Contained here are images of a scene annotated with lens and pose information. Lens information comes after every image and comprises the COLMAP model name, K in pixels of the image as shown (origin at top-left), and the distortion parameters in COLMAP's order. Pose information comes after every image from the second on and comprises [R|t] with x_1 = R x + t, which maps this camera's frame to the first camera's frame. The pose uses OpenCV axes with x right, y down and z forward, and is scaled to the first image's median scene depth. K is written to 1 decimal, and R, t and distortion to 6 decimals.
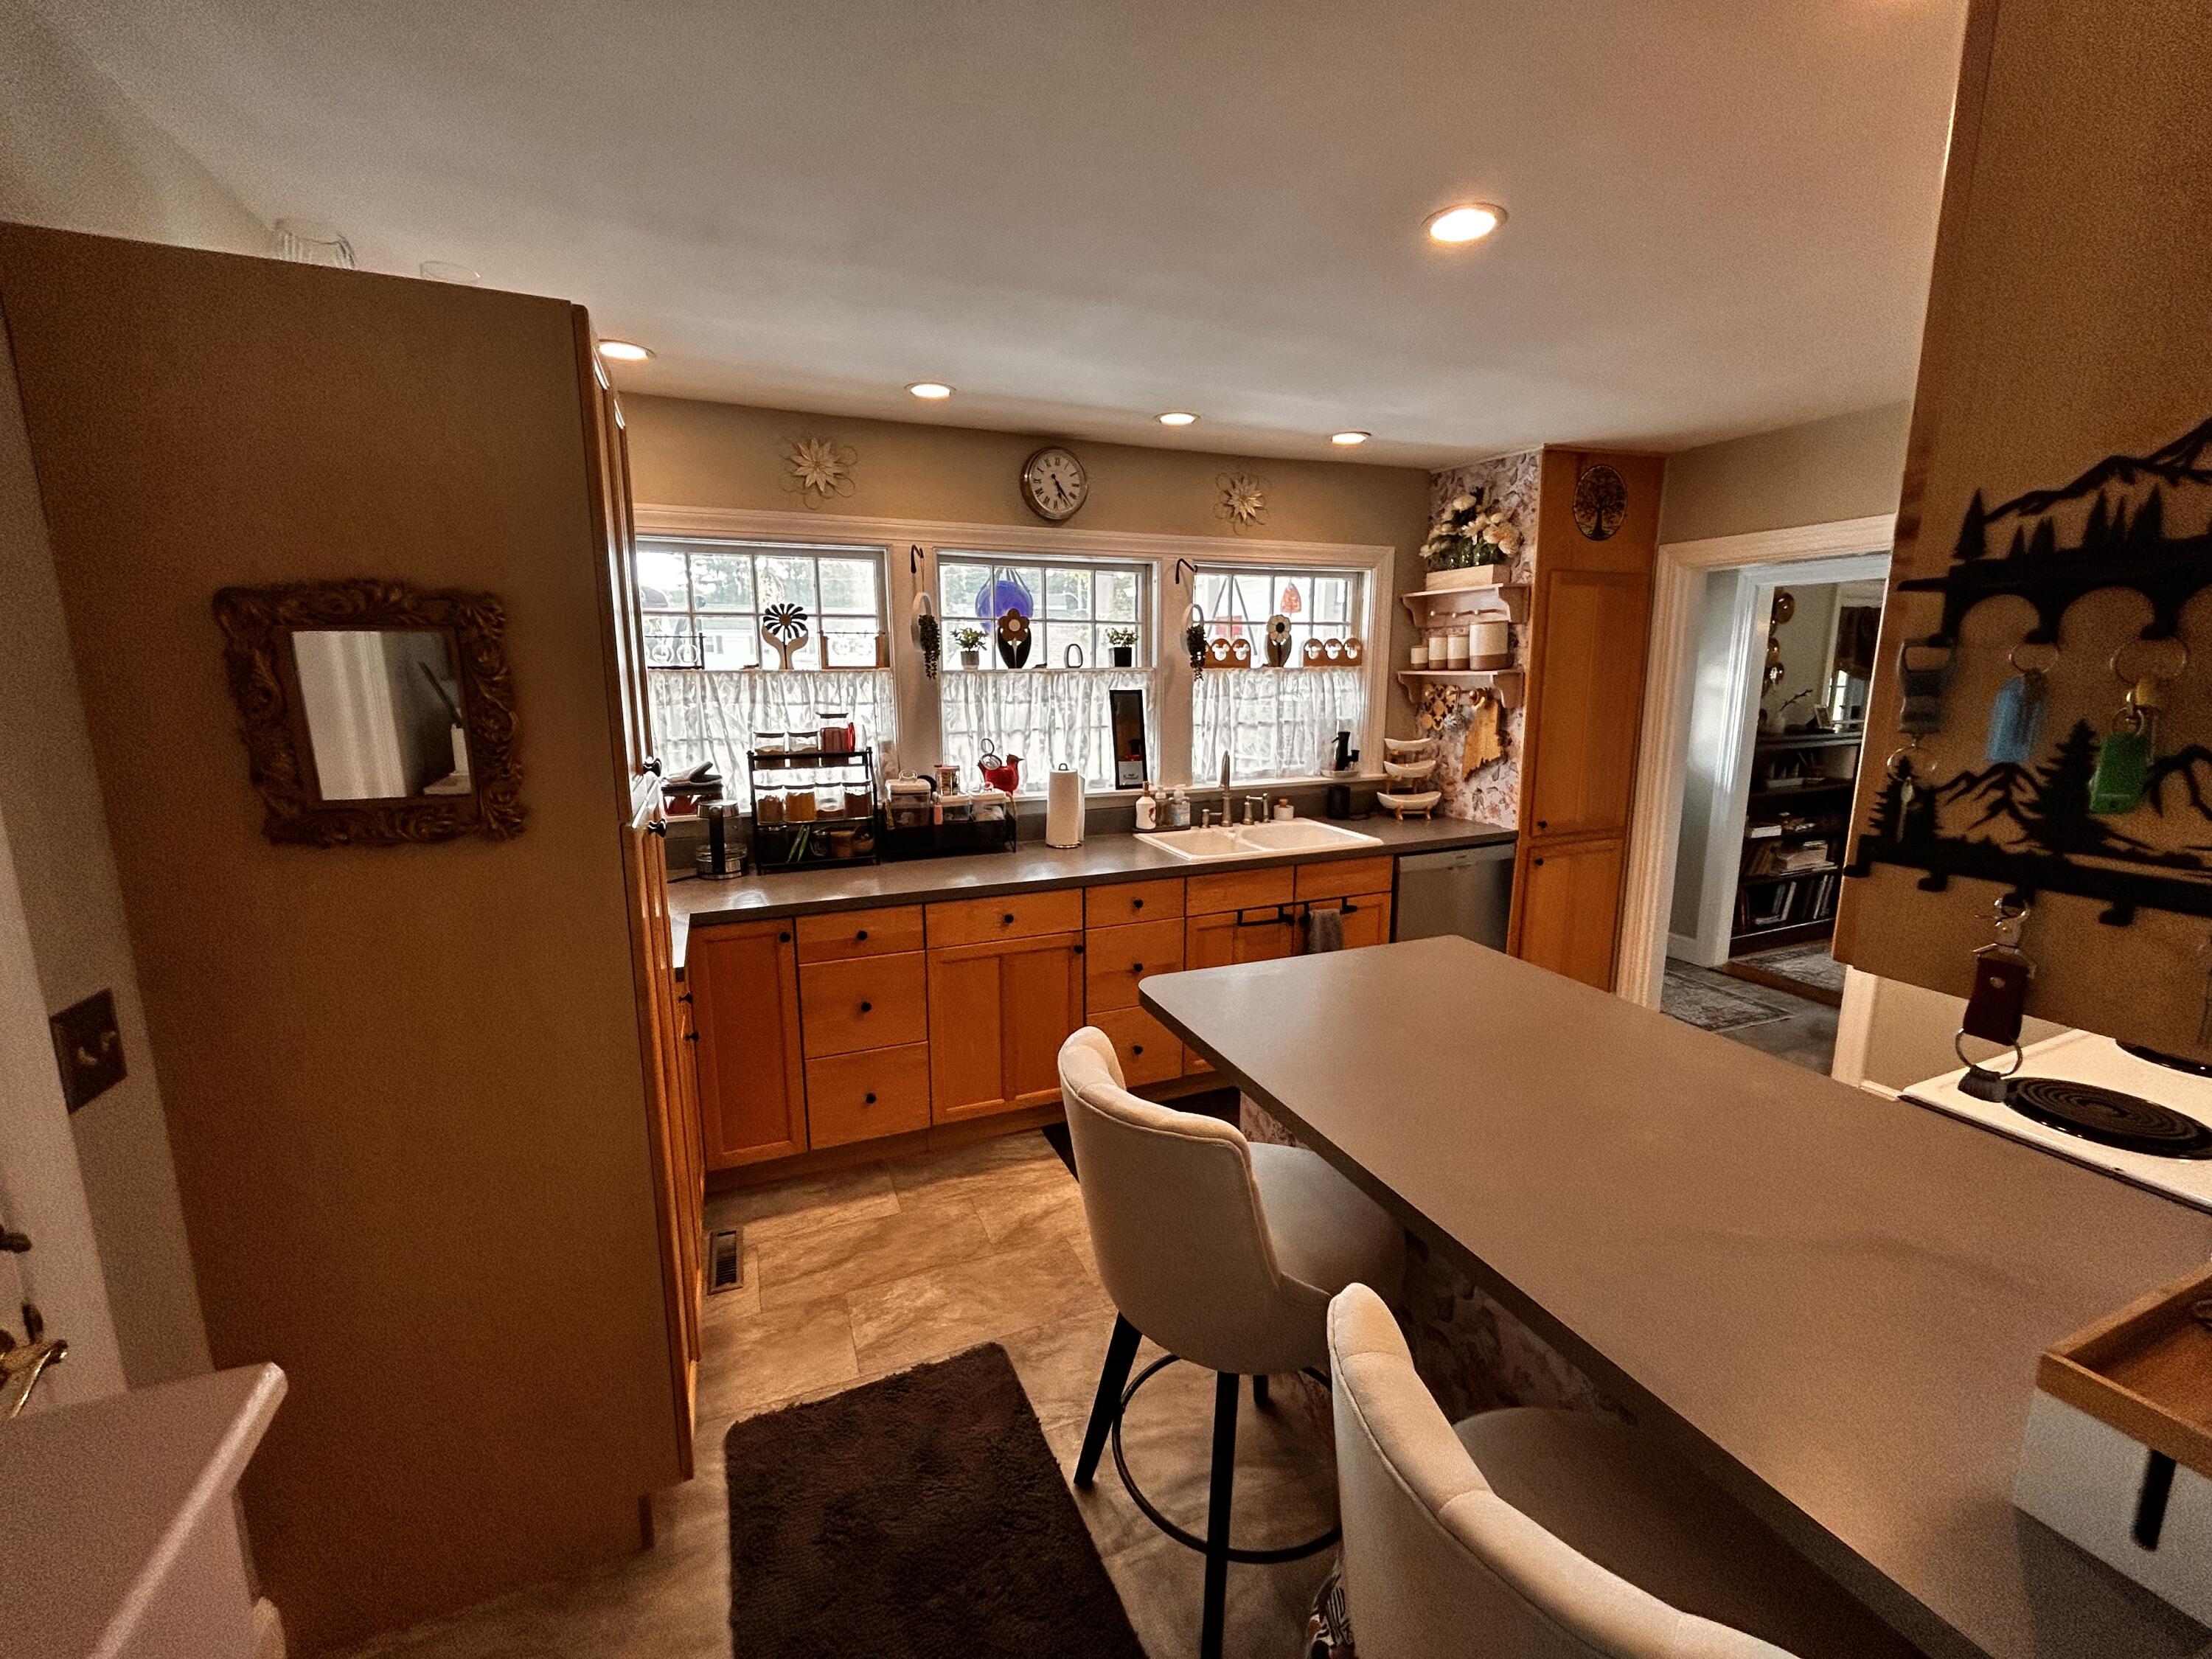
lens RADIAL K [[903.6, 0, 1103.2], [0, 903.6, 831.3], [0, 0, 1]] dist [-0.003316, 0.001168]
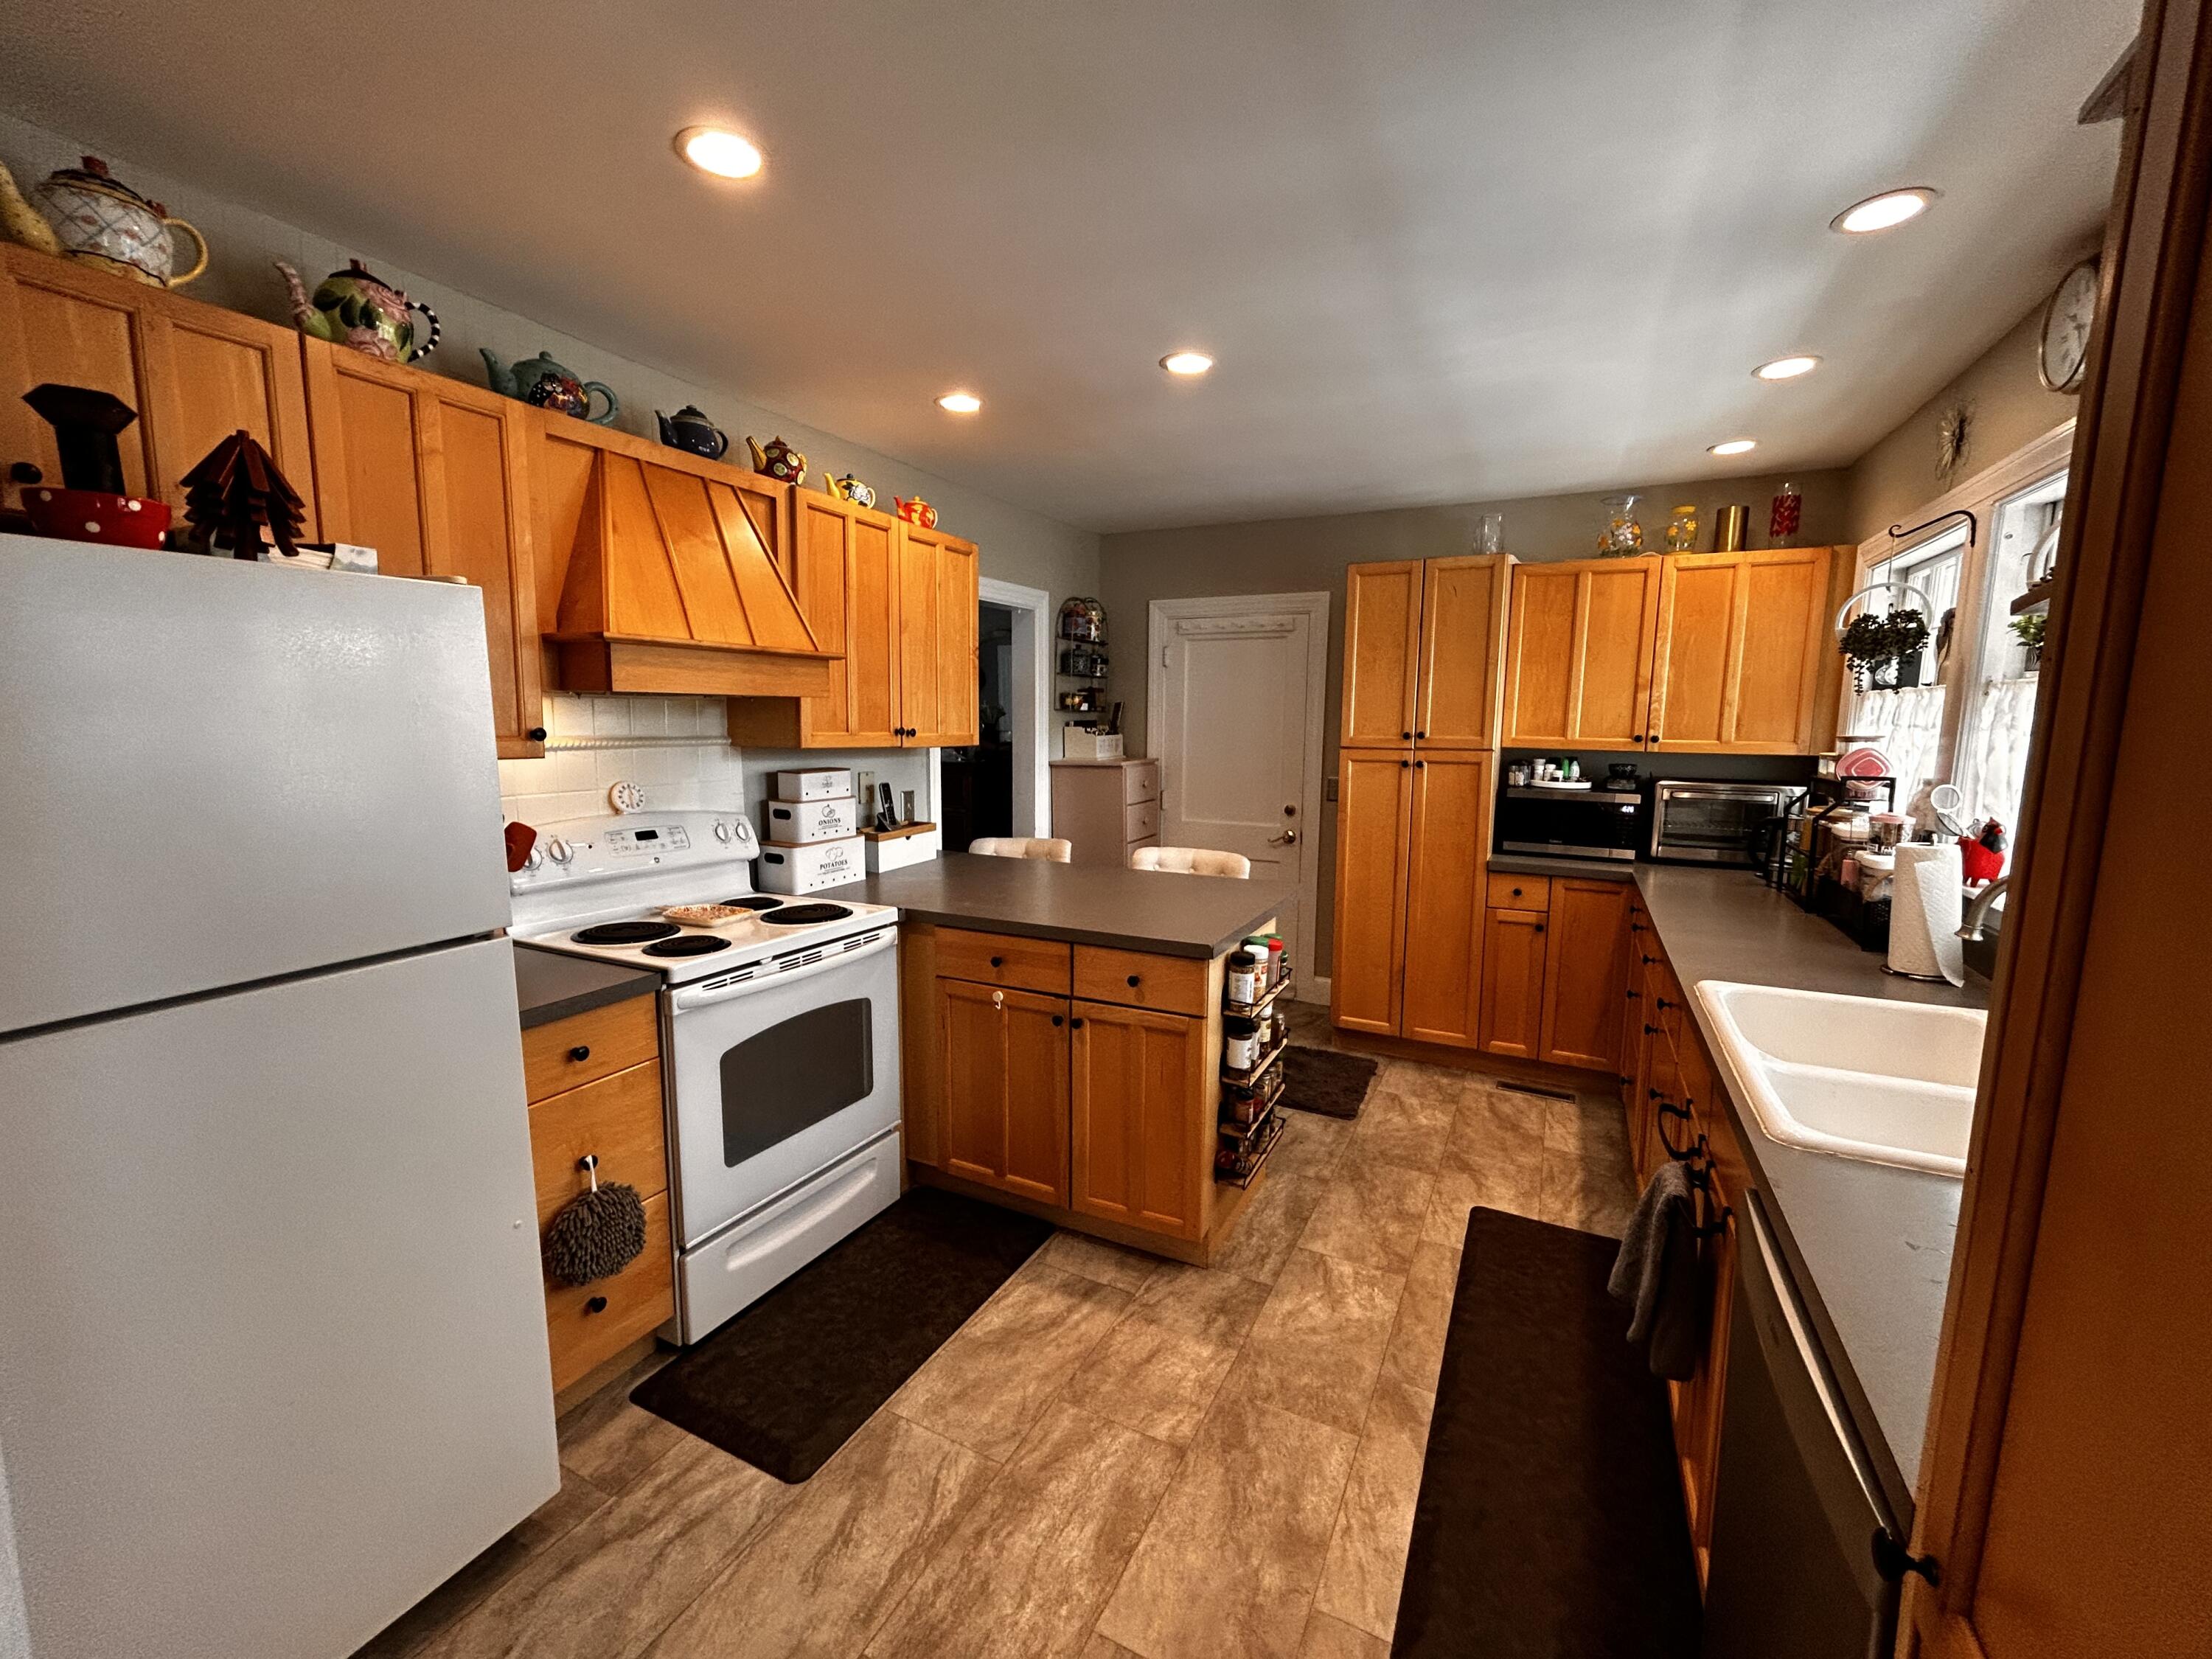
lens RADIAL K [[903.6, 0, 1103.9], [0, 903.6, 831.8], [0, 0, 1]] dist [-0.003316, 0.001168]
pose [[-0.759363, 0.078079, -0.645966, 0.690507], [-0.124343, 0.957064, 0.261853, -0.152385], [0.638676, 0.279163, -0.717051, 0.999975]]
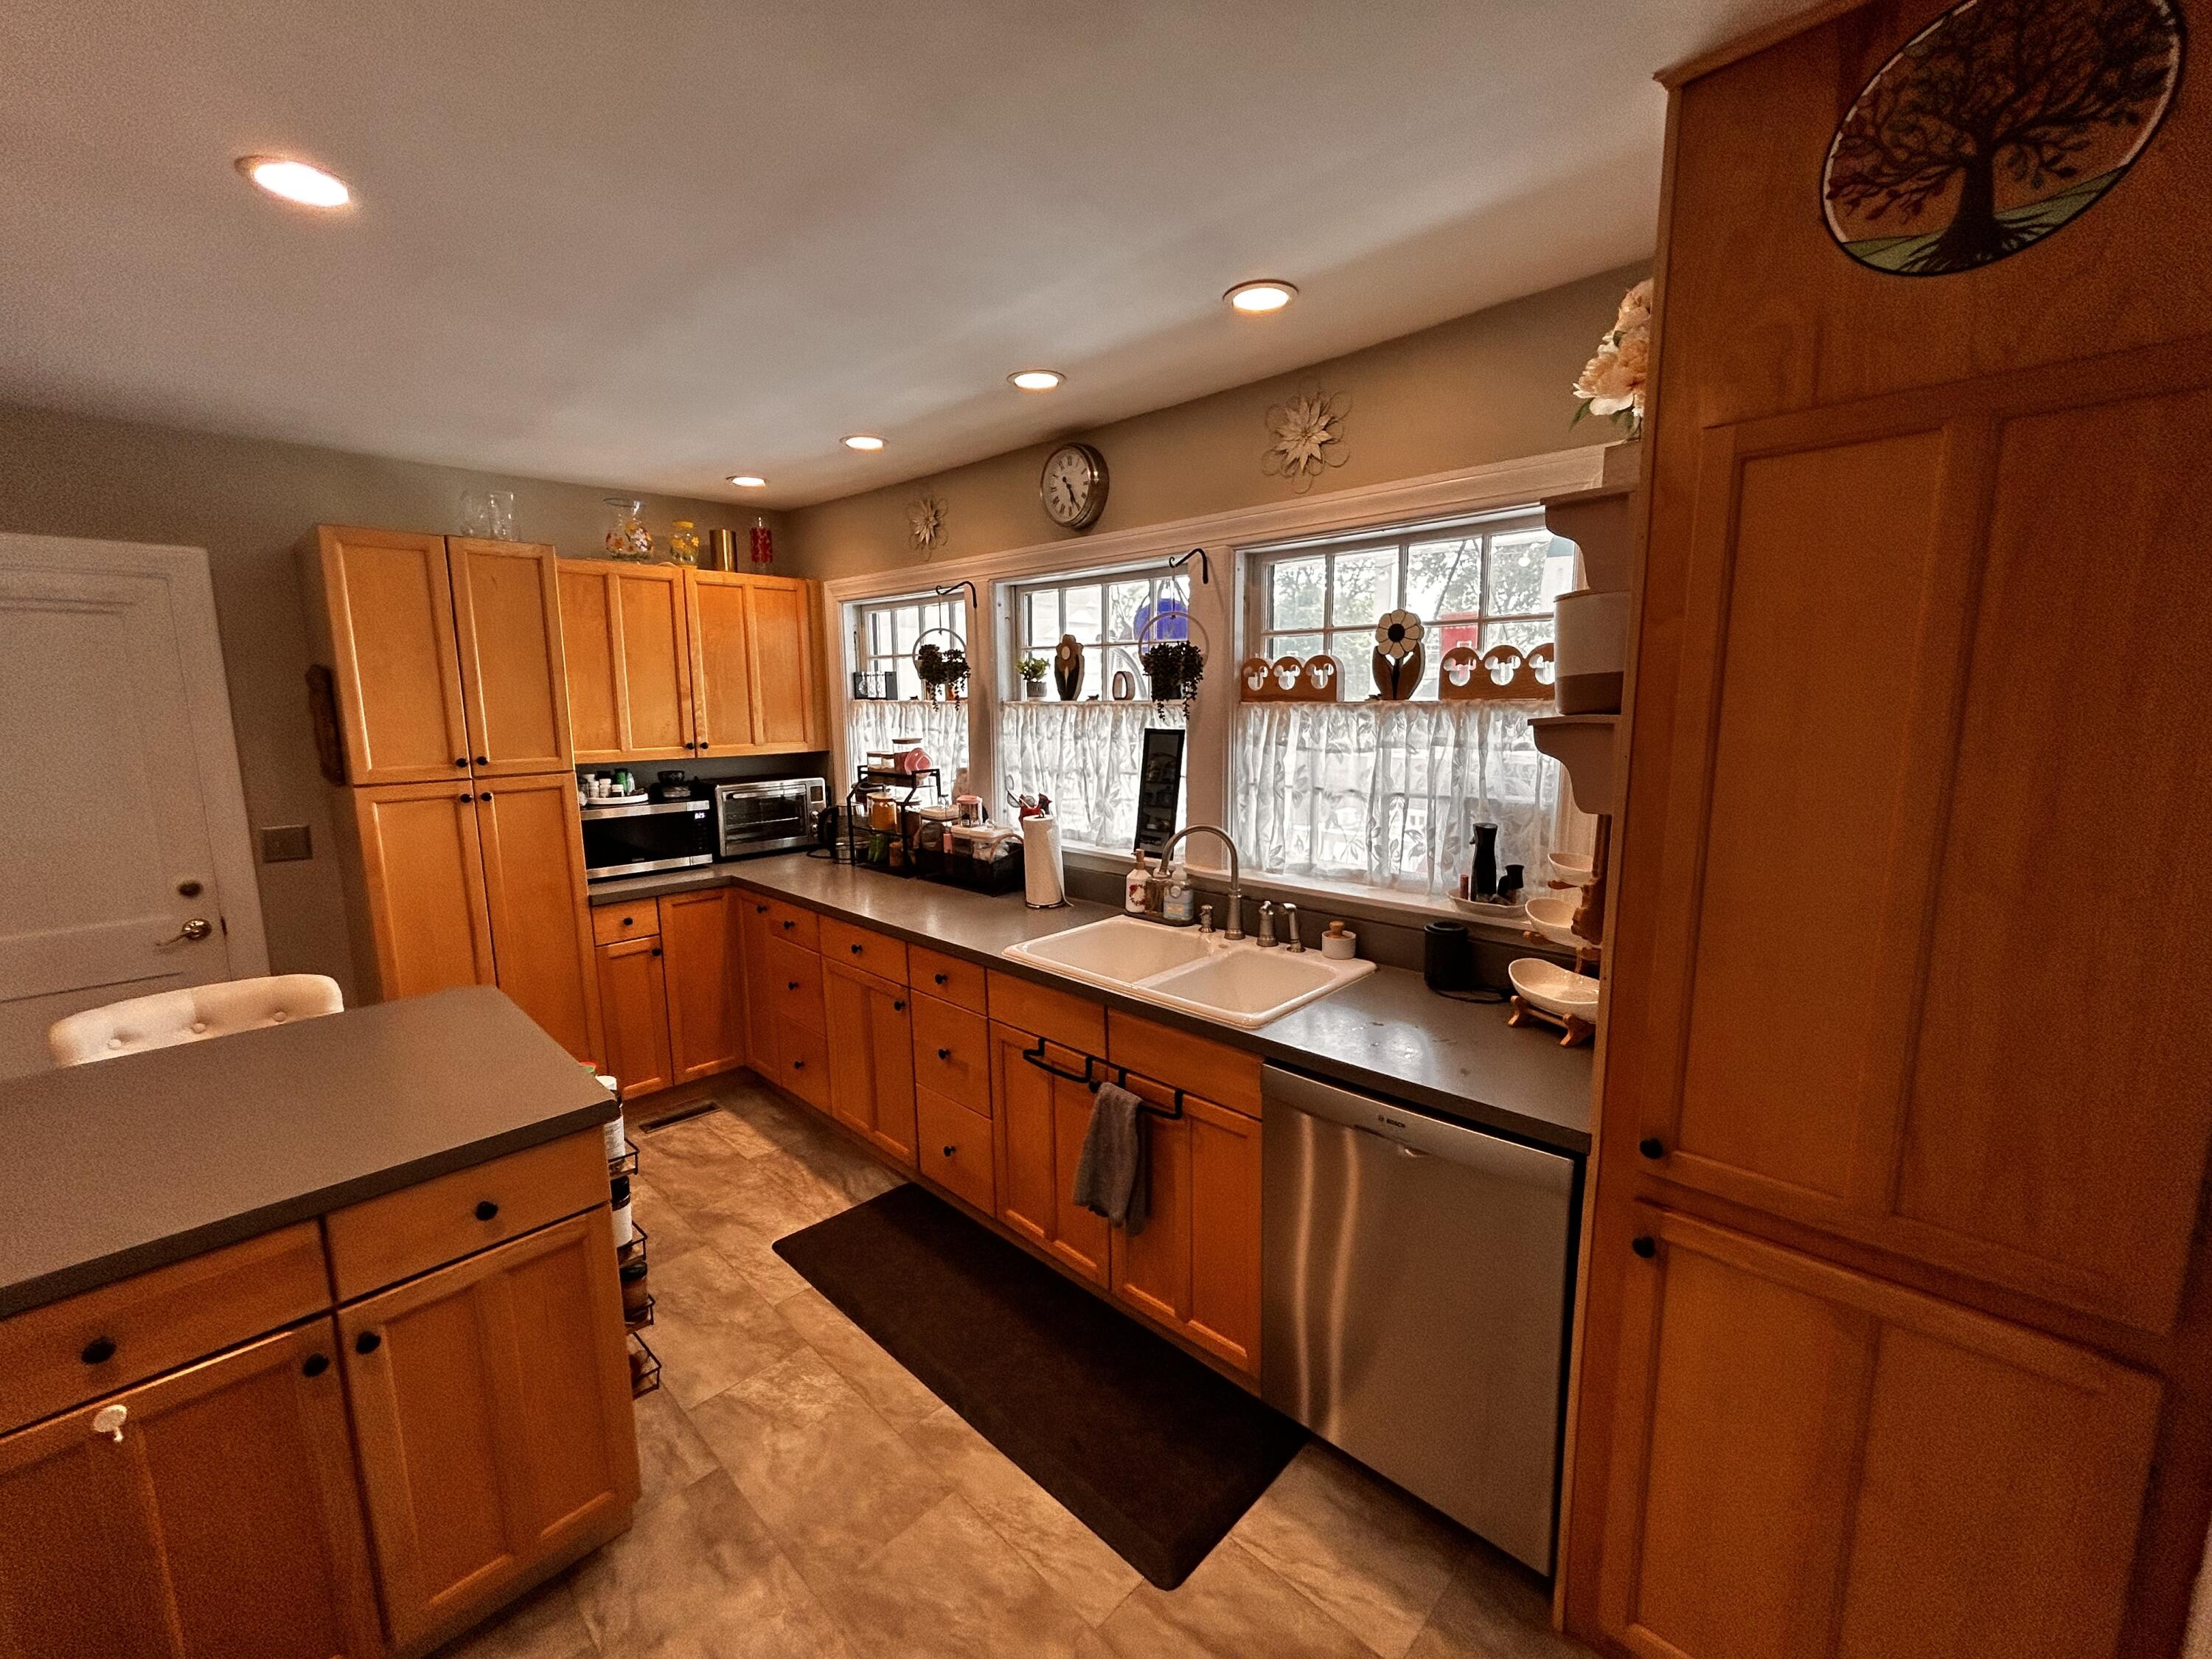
lens RADIAL K [[903.6, 0, 1106.3], [0, 903.6, 833.5], [0, 0, 1]] dist [-0.003316, 0.001168]
pose [[0.399650, 0.143165, -0.905419, 0.716426], [-0.157567, 0.983756, 0.086002, -0.128425], [0.903024, 0.108293, 0.415717, 0.649600]]
